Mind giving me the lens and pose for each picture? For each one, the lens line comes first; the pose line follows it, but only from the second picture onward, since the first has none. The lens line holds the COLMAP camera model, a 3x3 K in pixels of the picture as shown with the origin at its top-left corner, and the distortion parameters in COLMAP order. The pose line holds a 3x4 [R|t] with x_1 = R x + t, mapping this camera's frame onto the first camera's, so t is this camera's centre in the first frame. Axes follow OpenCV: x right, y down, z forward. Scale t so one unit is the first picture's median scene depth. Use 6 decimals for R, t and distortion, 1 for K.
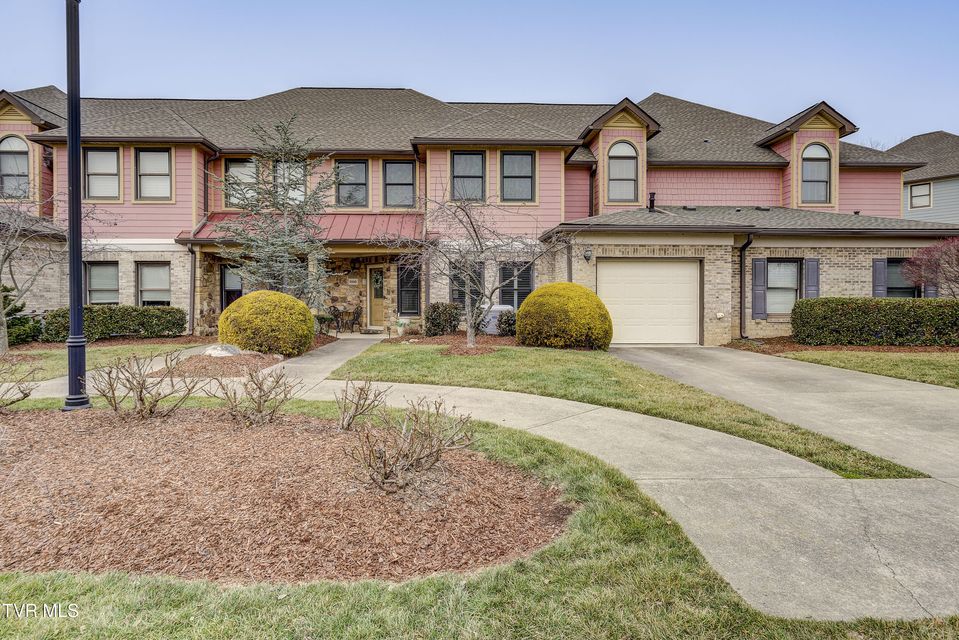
lens RADIAL K [[505.2, 0, 479.5], [0, 505.2, 320.0], [0, 0, 1]] dist [0.000158, 0.000003]
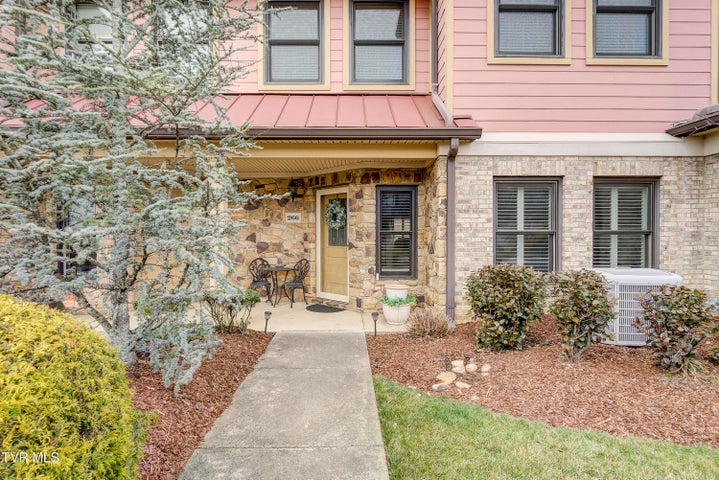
lens RADIAL K [[367.4, 0, 359.5], [0, 367.4, 240.0], [0, 0, 1]] dist [0.000789, -0.000006]
pose [[0.999721, -0.002693, -0.023466, -0.165756], [0.002330, 0.999877, -0.015489, -0.043497], [0.023505, 0.015430, 0.999605, 0.581079]]
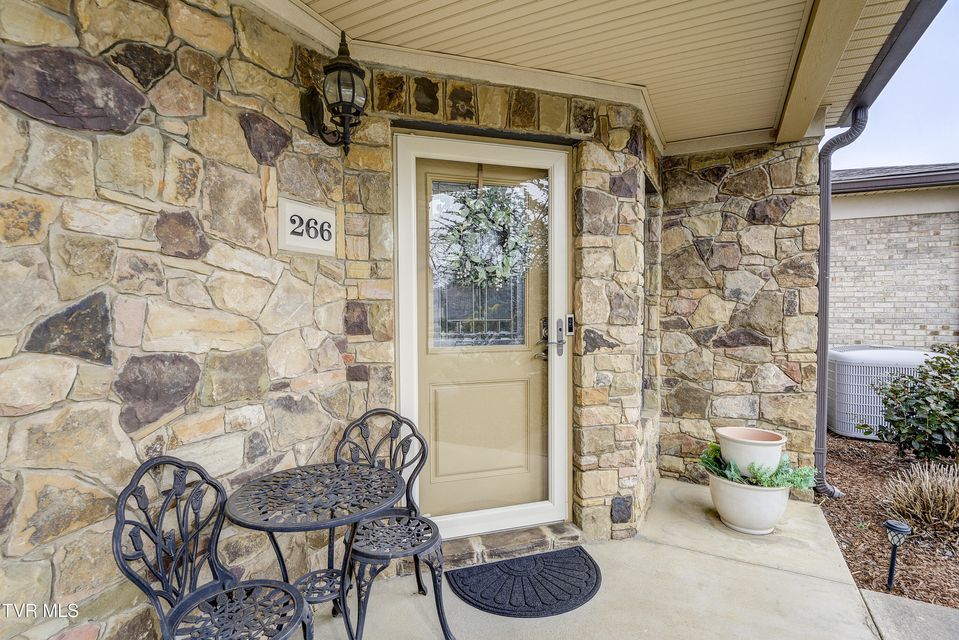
lens RADIAL K [[485.6, 0, 479.5], [0, 485.6, 320.0], [0, 0, 1]] dist [-0.000271, -0.000025]
pose [[0.495195, -0.027853, 0.868335, -0.348723], [0.032911, 0.999370, 0.013288, -0.054194], [-0.868158, 0.021998, 0.495799, 0.931356]]
